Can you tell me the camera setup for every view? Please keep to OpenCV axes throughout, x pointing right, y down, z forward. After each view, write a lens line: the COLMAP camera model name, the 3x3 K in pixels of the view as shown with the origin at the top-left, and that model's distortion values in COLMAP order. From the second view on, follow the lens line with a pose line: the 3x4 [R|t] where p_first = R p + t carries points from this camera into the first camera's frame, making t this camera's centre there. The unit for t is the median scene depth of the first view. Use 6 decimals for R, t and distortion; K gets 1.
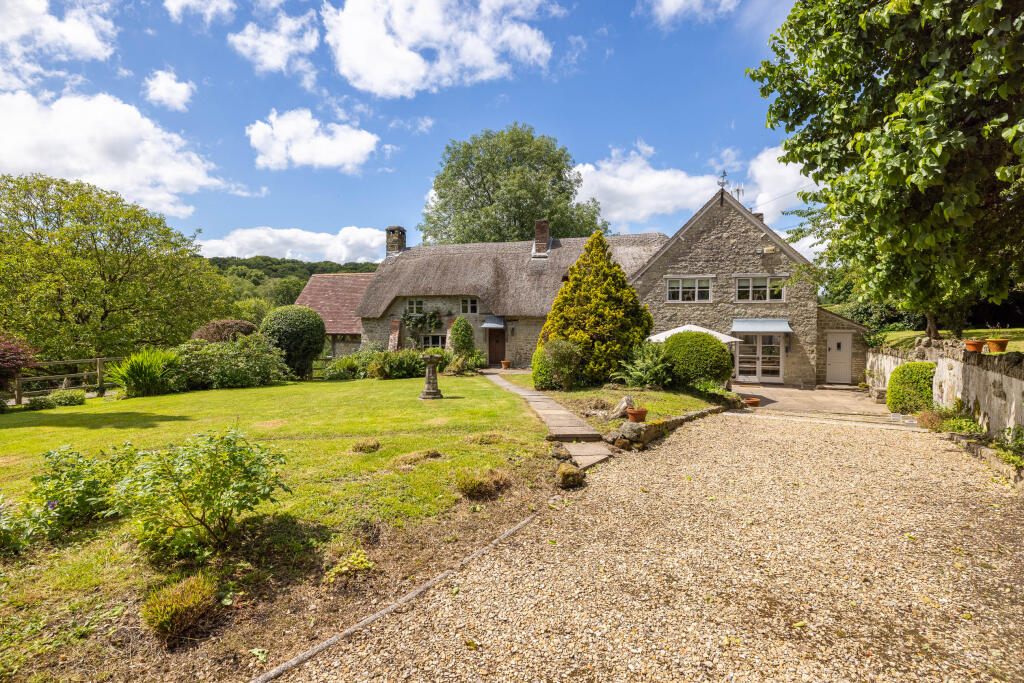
lens RADIAL K [[494.3, 0, 506.4], [0, 494.3, 343.5], [0, 0, 1]] dist [-0.028763, 0.000609]
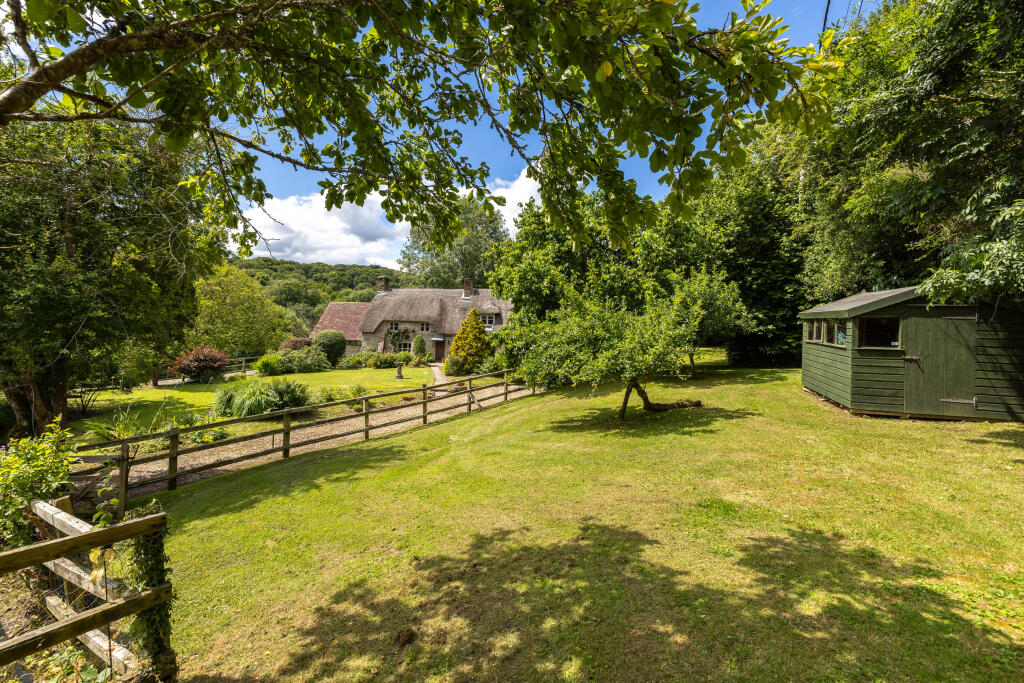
lens RADIAL K [[453.5, 0, 513.0], [0, 453.5, 334.9], [0, 0, 1]] dist [-0.004186, -0.000255]
pose [[0.997119, 0.022414, 0.072466, 0.142735], [-0.023079, 0.999699, 0.008352, -0.080283], [-0.072257, -0.010001, 0.997336, -0.750982]]
